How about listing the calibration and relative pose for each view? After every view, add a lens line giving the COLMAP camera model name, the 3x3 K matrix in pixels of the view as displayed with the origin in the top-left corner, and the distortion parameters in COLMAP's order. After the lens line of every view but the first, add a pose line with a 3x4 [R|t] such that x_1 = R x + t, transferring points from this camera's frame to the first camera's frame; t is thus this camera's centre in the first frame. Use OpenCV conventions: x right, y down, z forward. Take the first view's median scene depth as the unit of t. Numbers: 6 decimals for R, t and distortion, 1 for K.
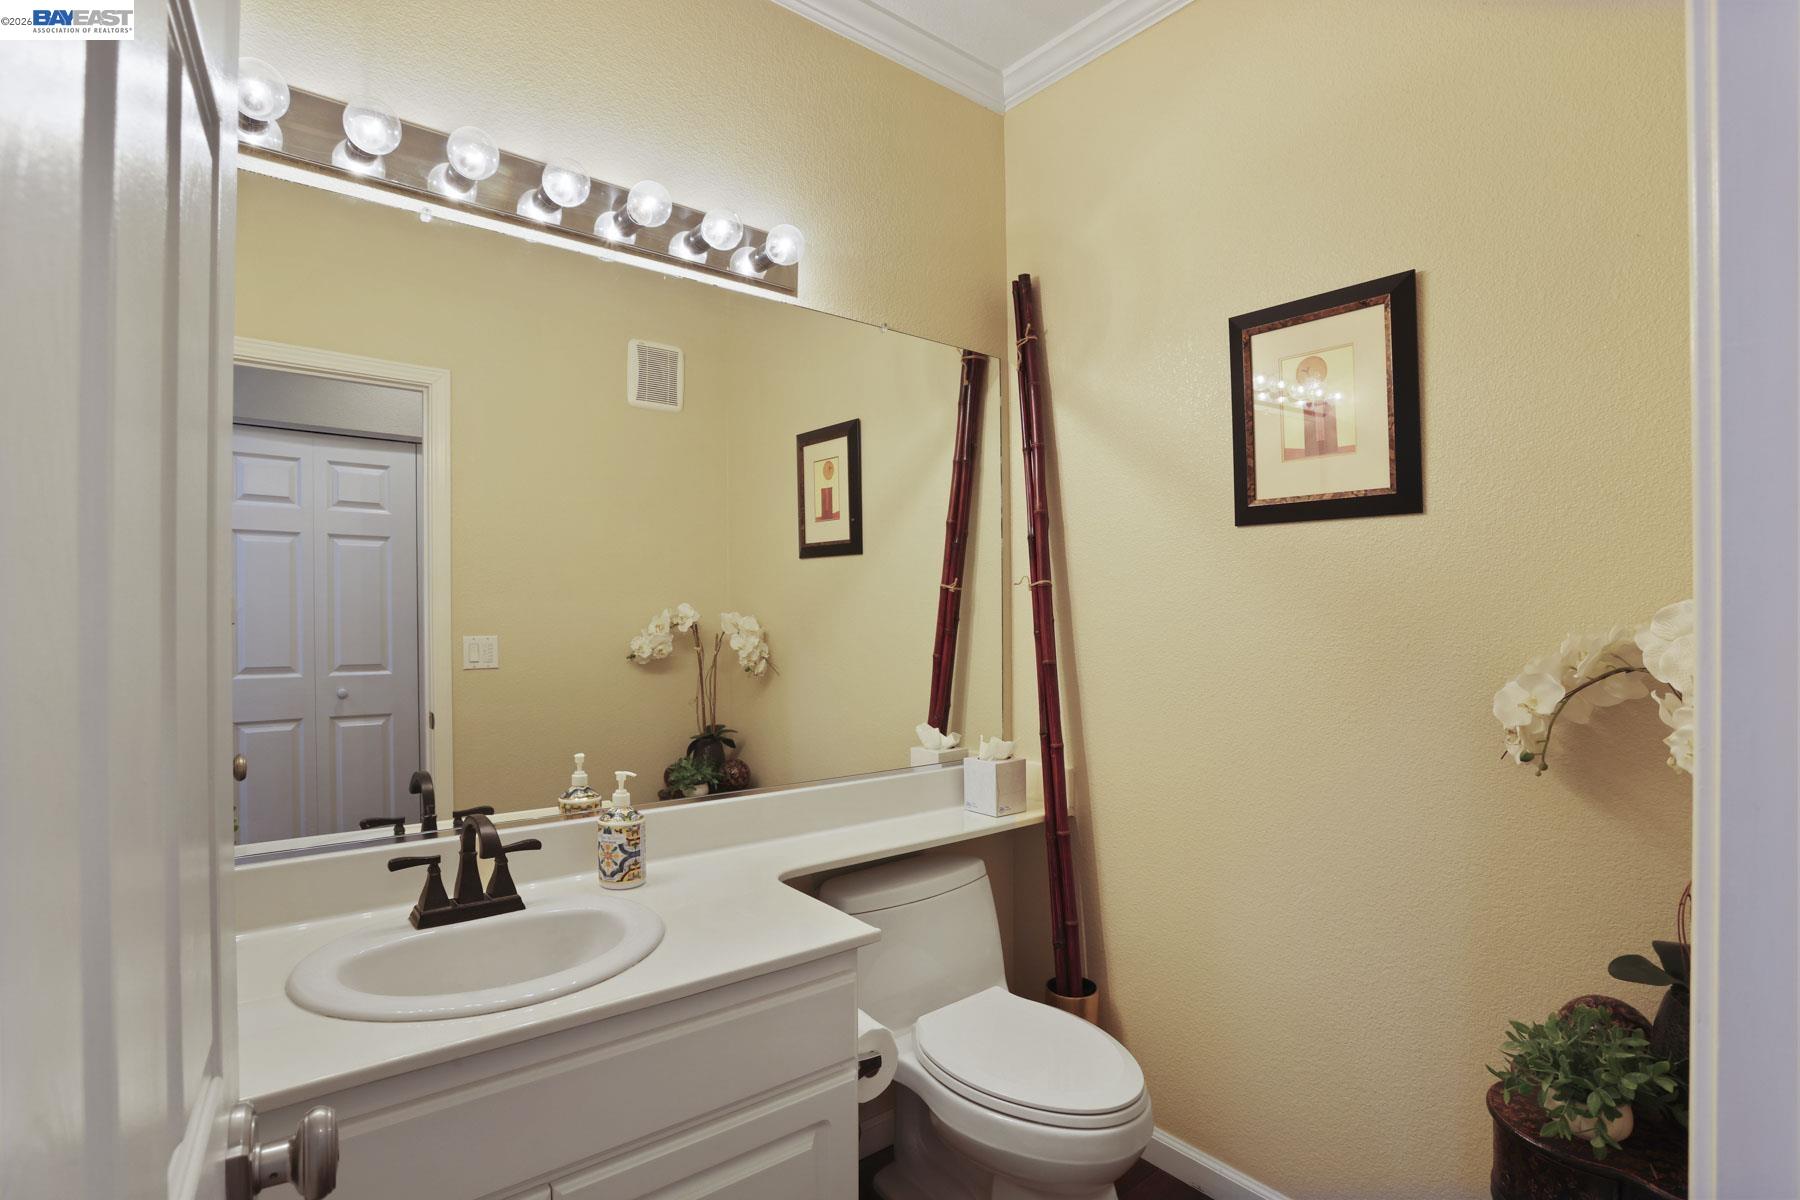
lens RADIAL K [[880.8, 0, 884.0], [0, 880.8, 590.1], [0, 0, 1]] dist [-0.077302, 0.036433]
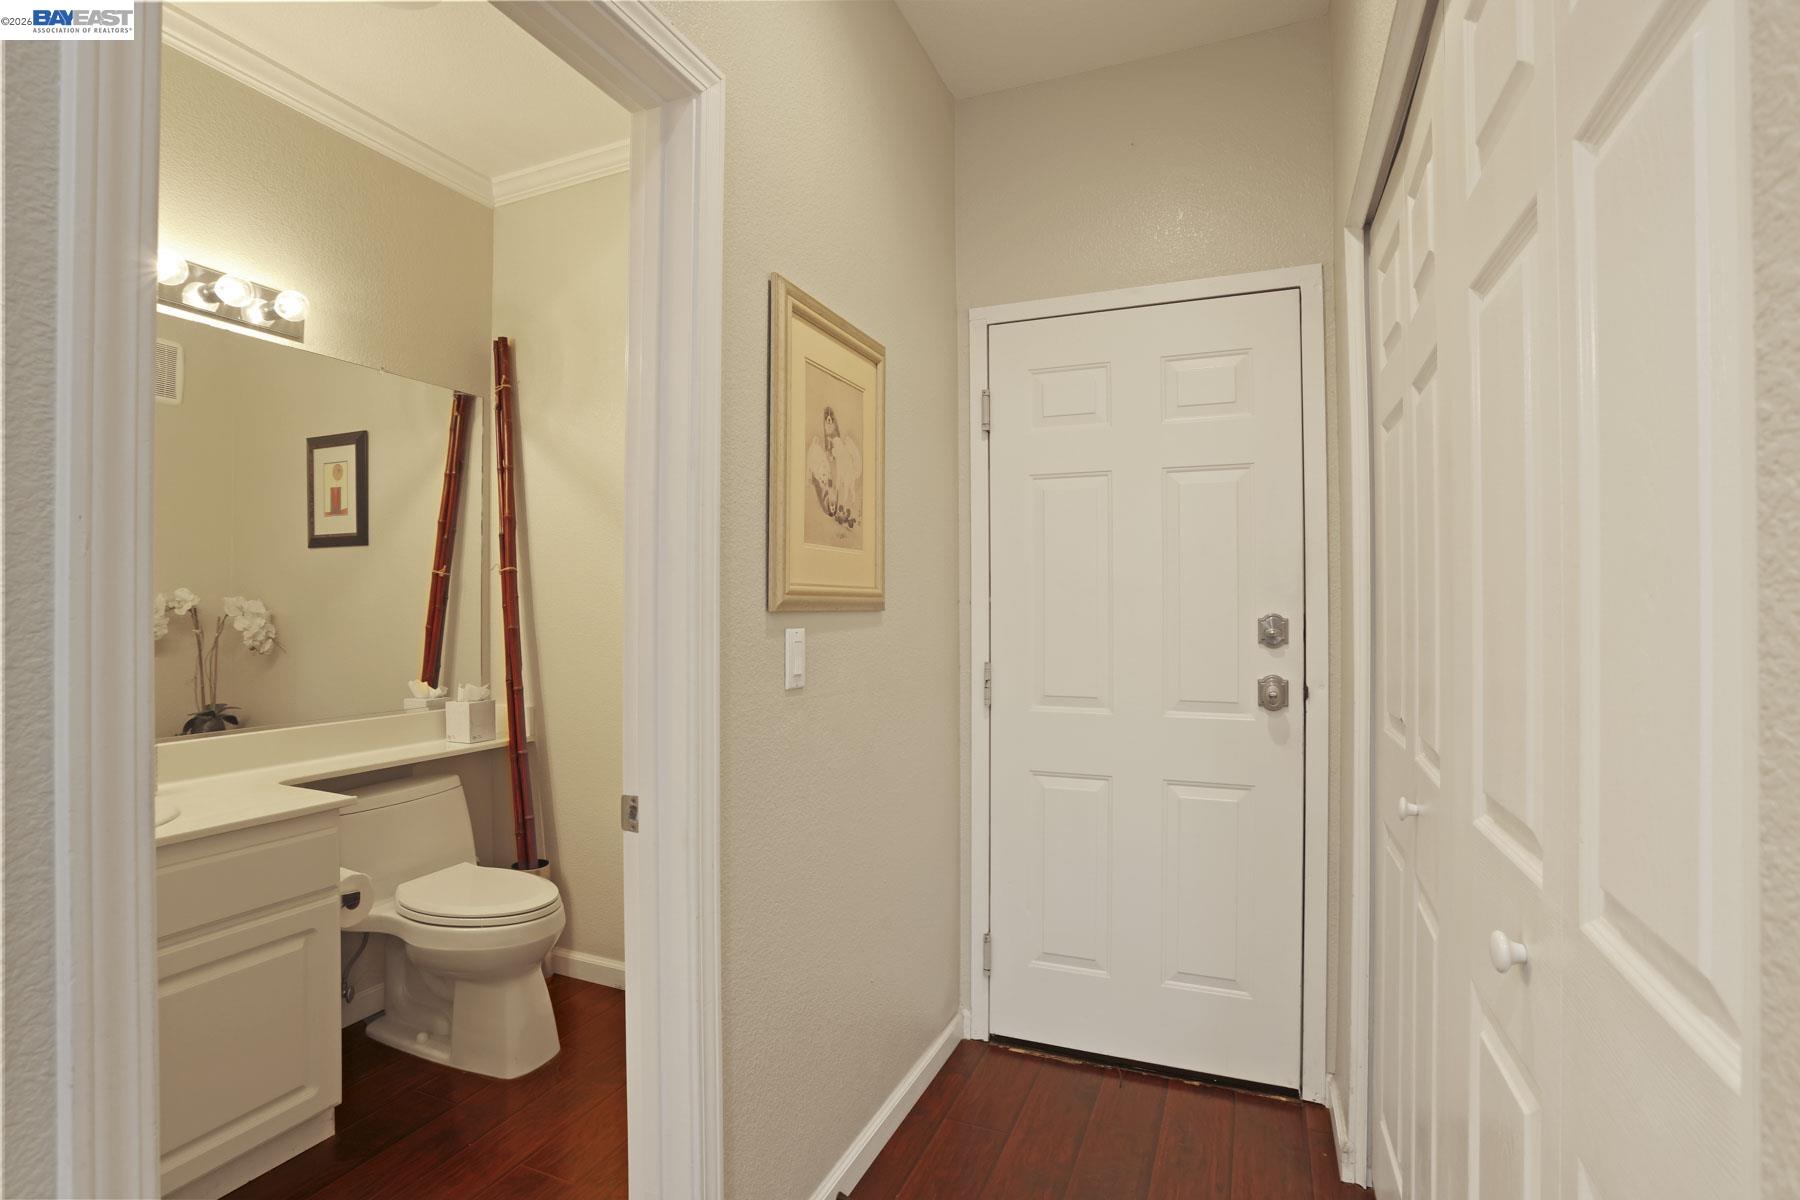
lens RADIAL K [[880.8, 0, 884.0], [0, 880.8, 590.1], [0, 0, 1]] dist [-0.077302, 0.036433]
pose [[0.886125, 0.009737, 0.463345, 0.066148], [-0.007448, 0.999949, -0.006768, 0.026297], [-0.463387, 0.002546, 0.886152, -0.417158]]
